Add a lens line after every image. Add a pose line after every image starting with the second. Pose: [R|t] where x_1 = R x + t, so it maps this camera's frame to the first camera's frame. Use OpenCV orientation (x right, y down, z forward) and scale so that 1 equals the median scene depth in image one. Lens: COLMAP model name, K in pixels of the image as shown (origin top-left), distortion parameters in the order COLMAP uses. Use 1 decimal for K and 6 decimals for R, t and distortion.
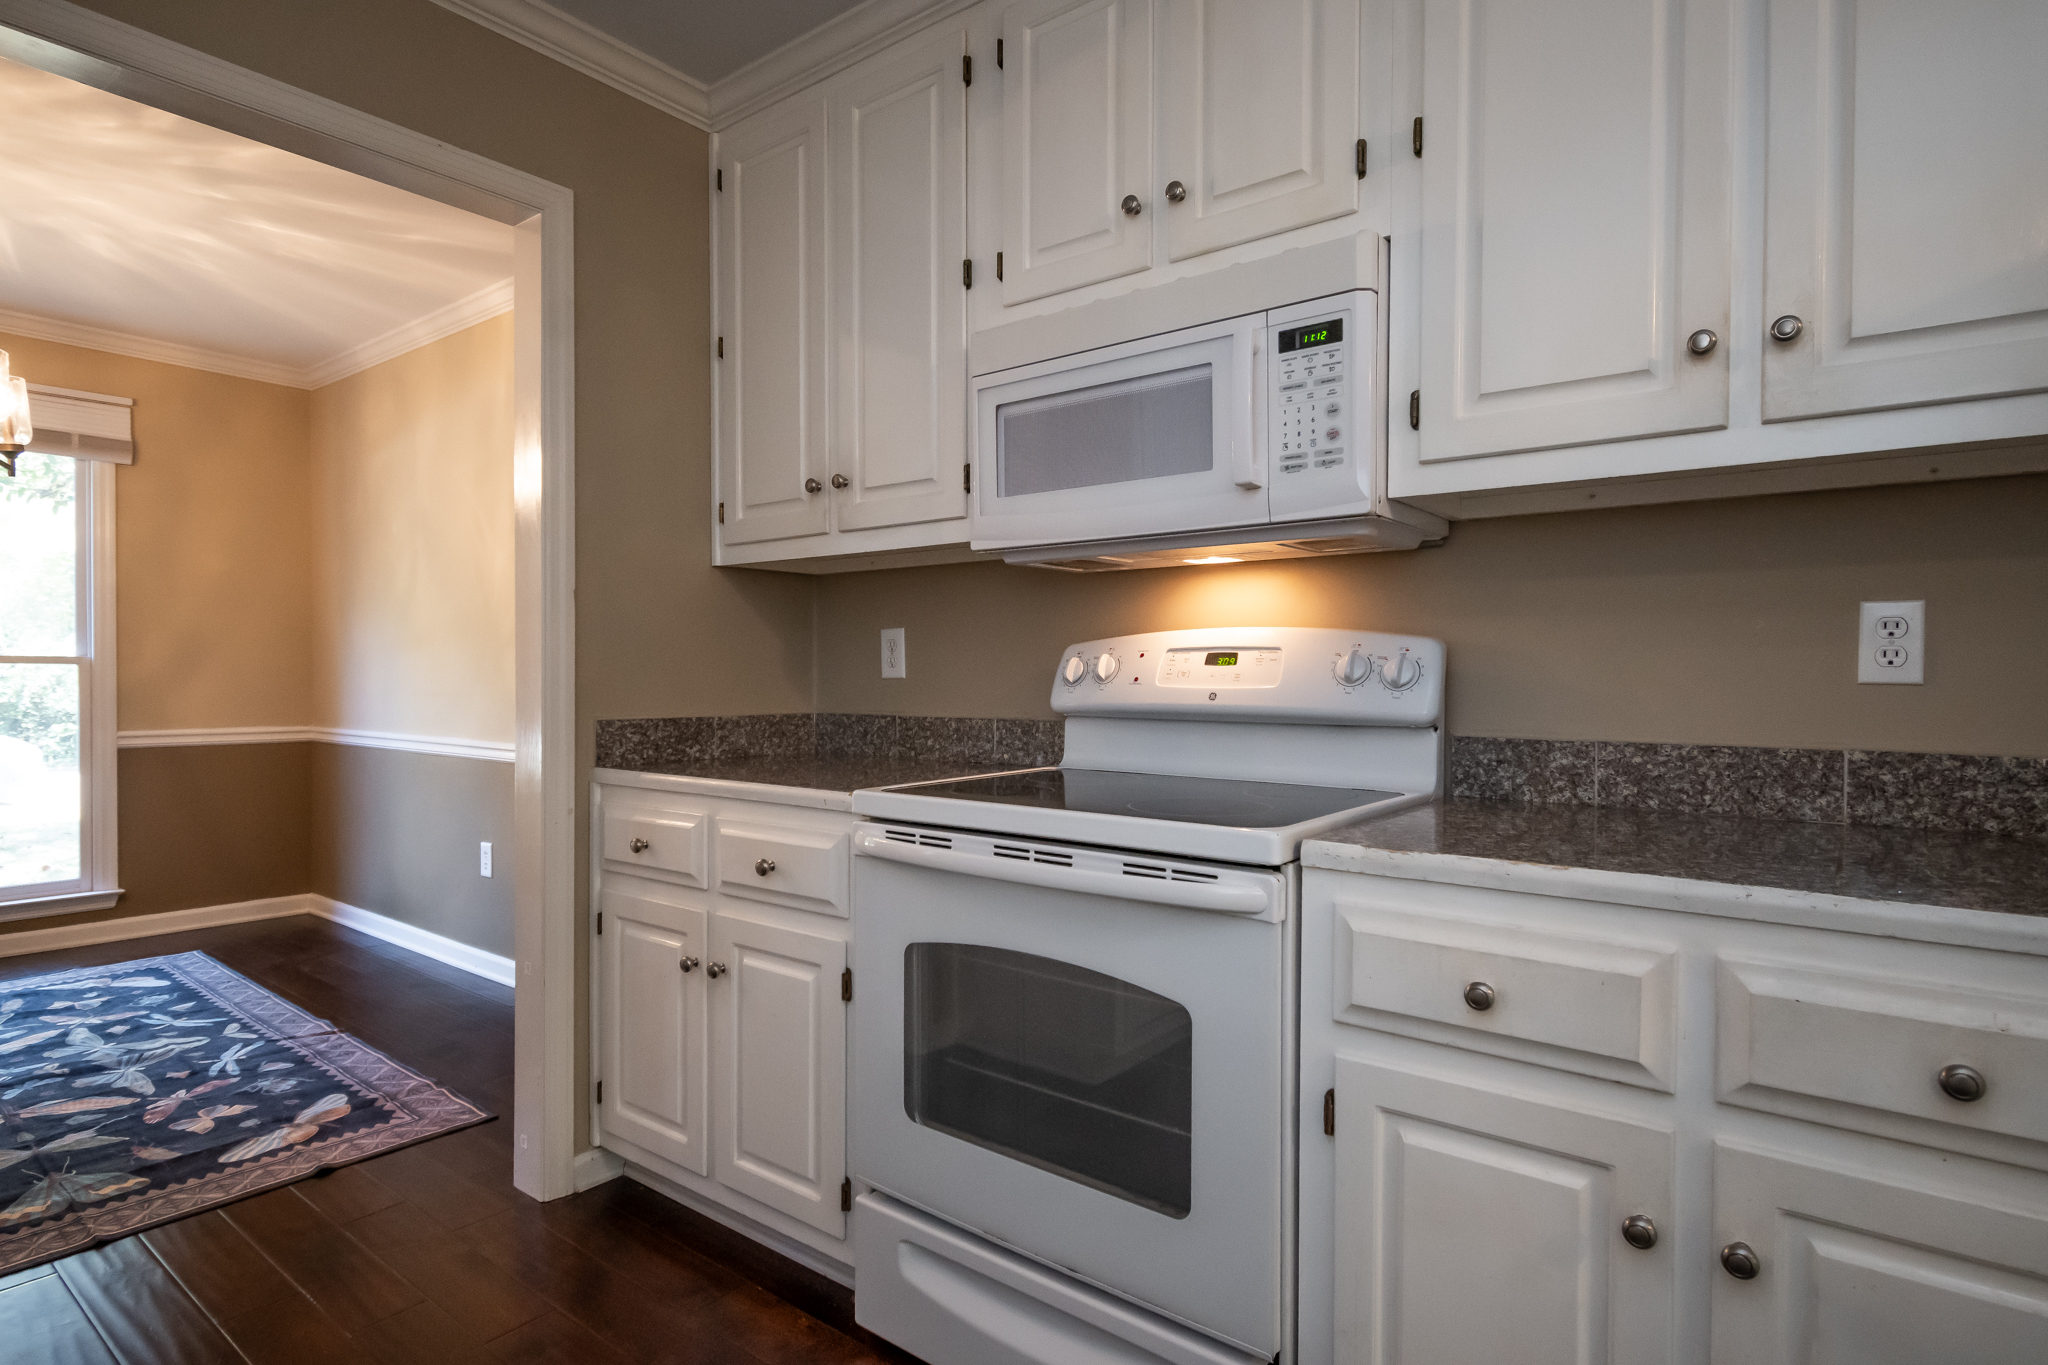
lens RADIAL K [[1052.6, 0, 1024.0], [0, 1052.6, 682.5], [0, 0, 1]] dist [-0.007093, 0.000041]
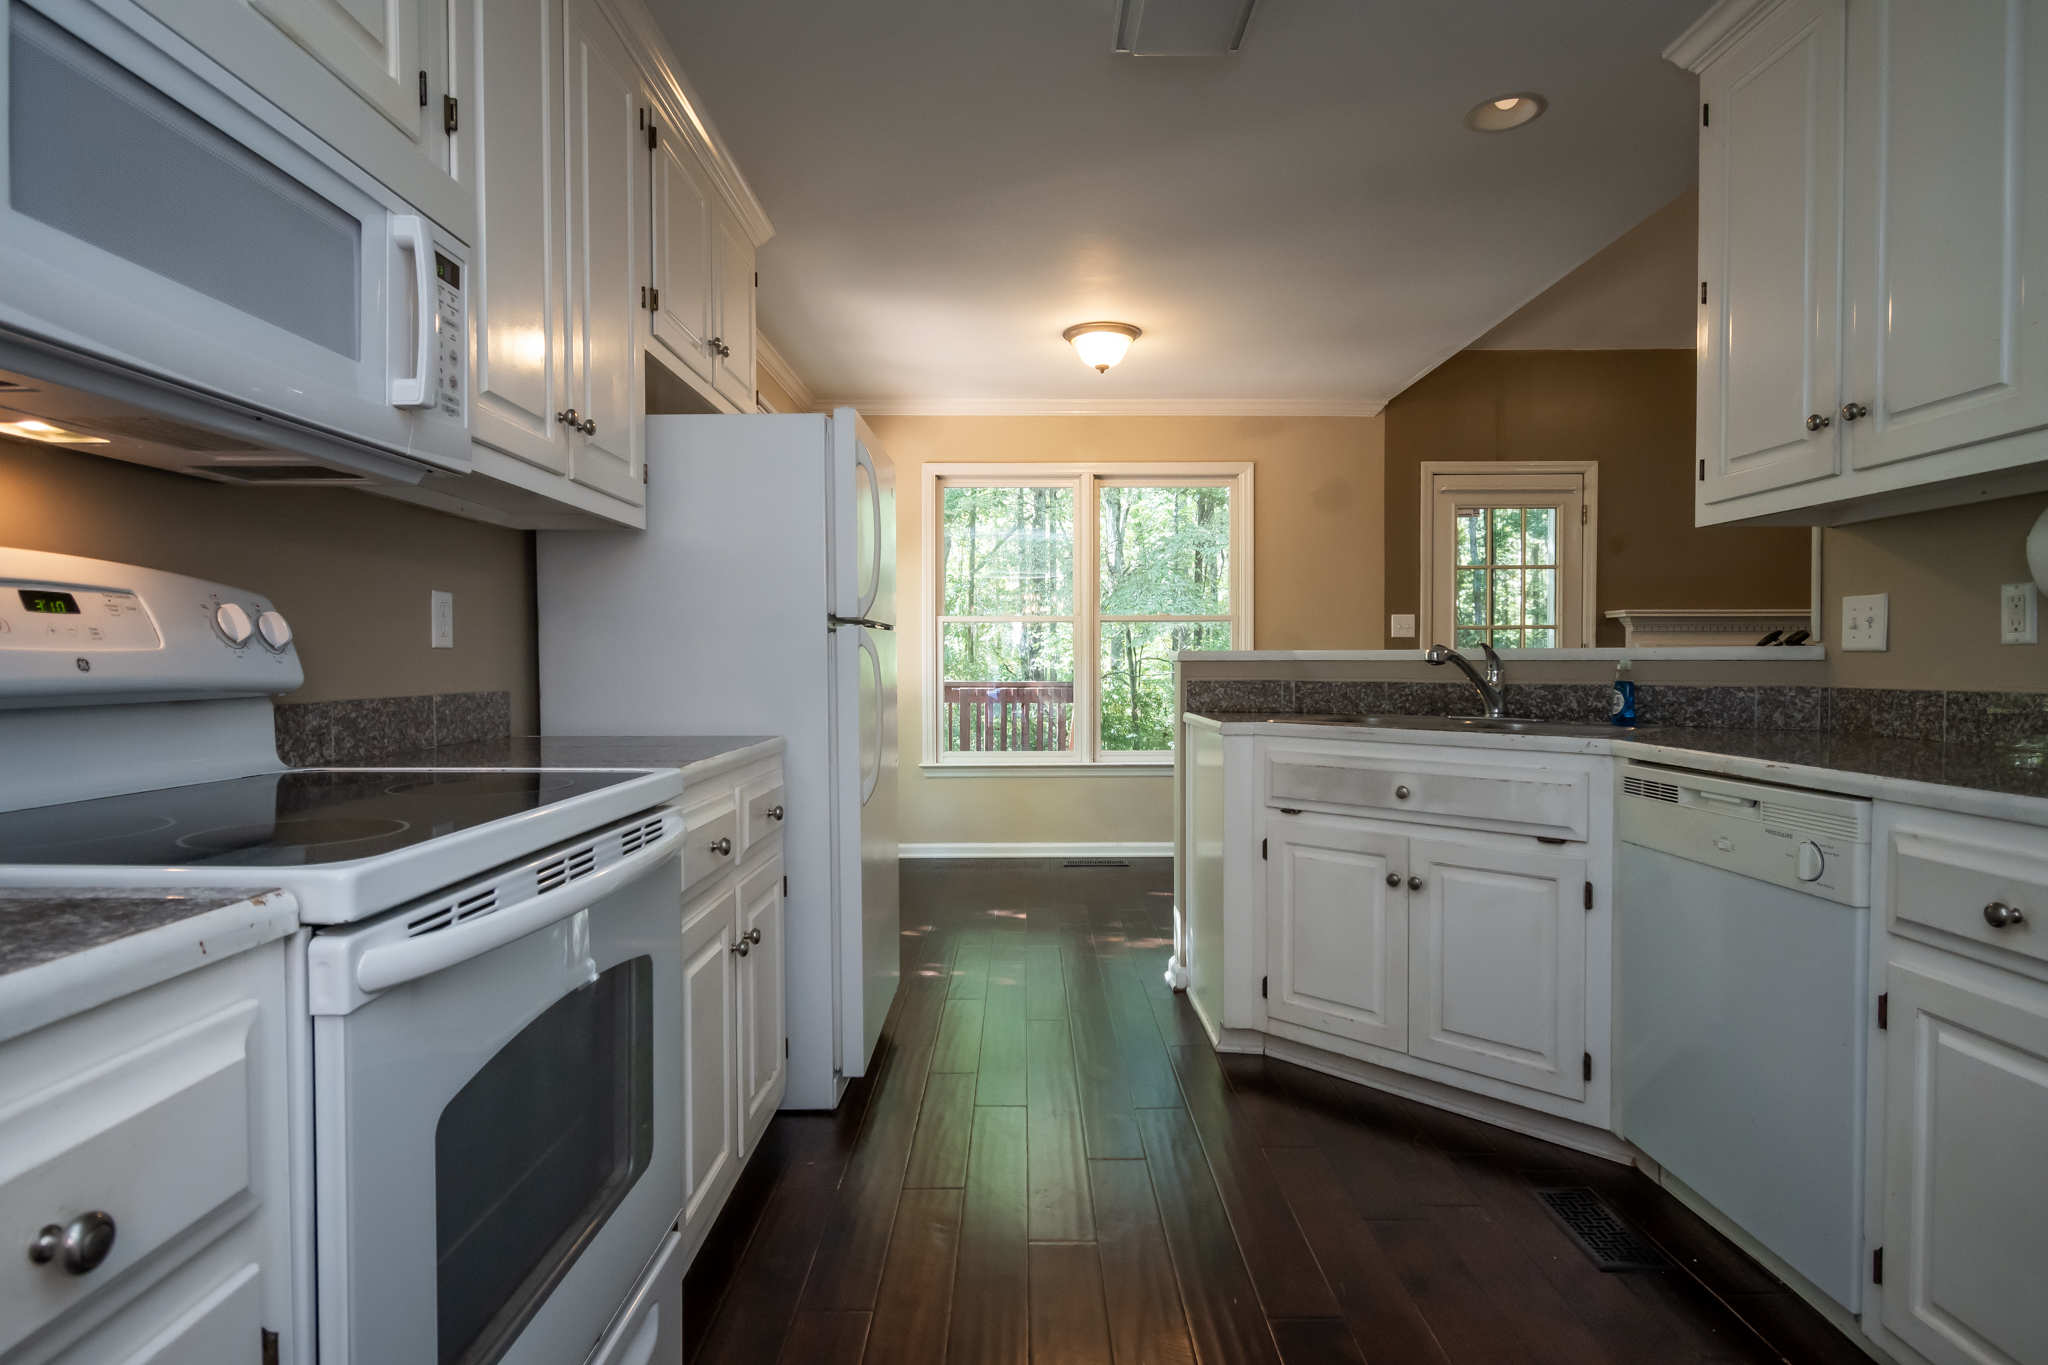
lens RADIAL K [[1052.6, 0, 1024.0], [0, 1052.6, 682.5], [0, 0, 1]] dist [-0.007093, 0.000041]
pose [[-0.614391, -0.017925, 0.788798, -0.626240], [0.007726, 0.999557, 0.028732, 0.010276], [-0.788964, 0.023747, -0.613981, 0.947411]]
